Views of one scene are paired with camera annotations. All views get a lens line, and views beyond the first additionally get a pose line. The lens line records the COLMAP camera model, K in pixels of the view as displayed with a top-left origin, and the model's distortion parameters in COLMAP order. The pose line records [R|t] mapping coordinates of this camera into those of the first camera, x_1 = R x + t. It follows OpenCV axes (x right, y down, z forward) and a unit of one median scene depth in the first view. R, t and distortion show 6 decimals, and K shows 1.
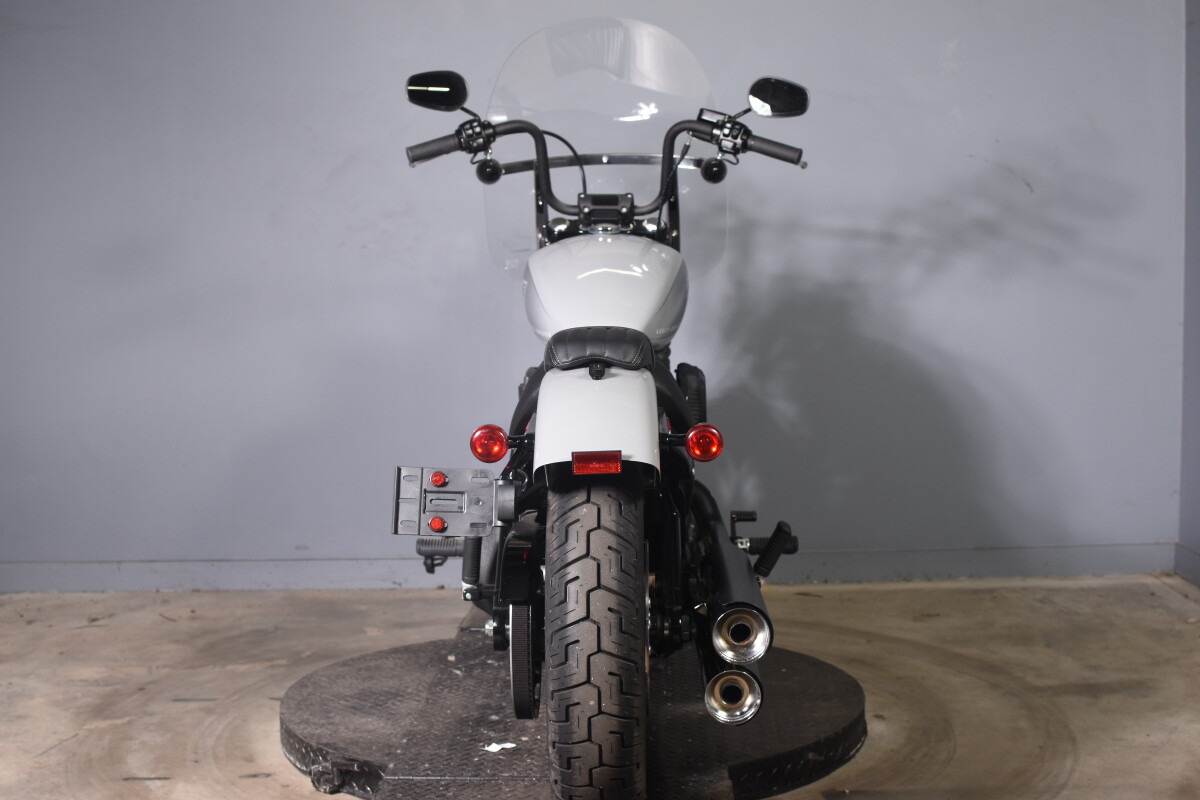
lens RADIAL K [[1836.2, 0, 600.0], [0, 1836.2, 400.0], [0, 0, 1]] dist [-0.164495, 0.097685]
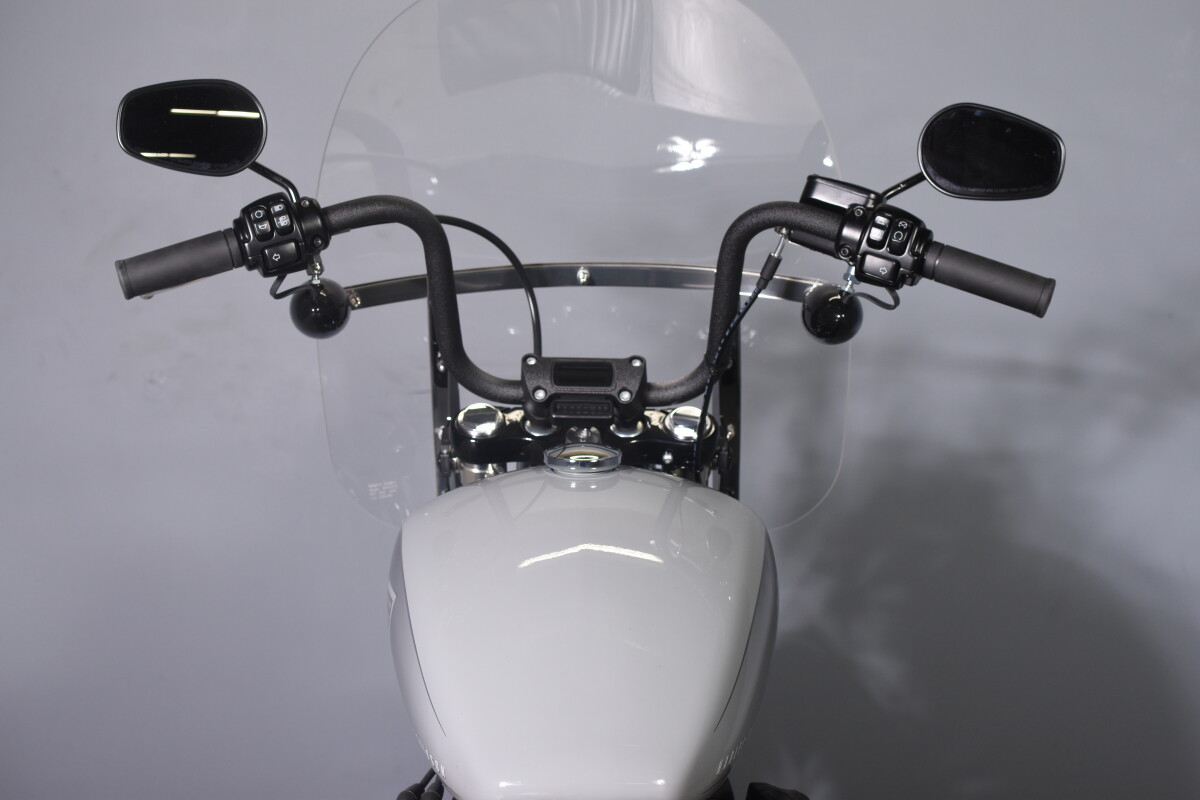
lens RADIAL K [[1836.2, 0, 600.0], [0, 1836.2, 400.0], [0, 0, 1]] dist [-0.164495, 0.097685]
pose [[0.999659, 0.010706, 0.023814, -0.003685], [-0.010772, 0.999939, 0.002634, -0.106084], [-0.023785, -0.002889, 0.999713, 0.565426]]
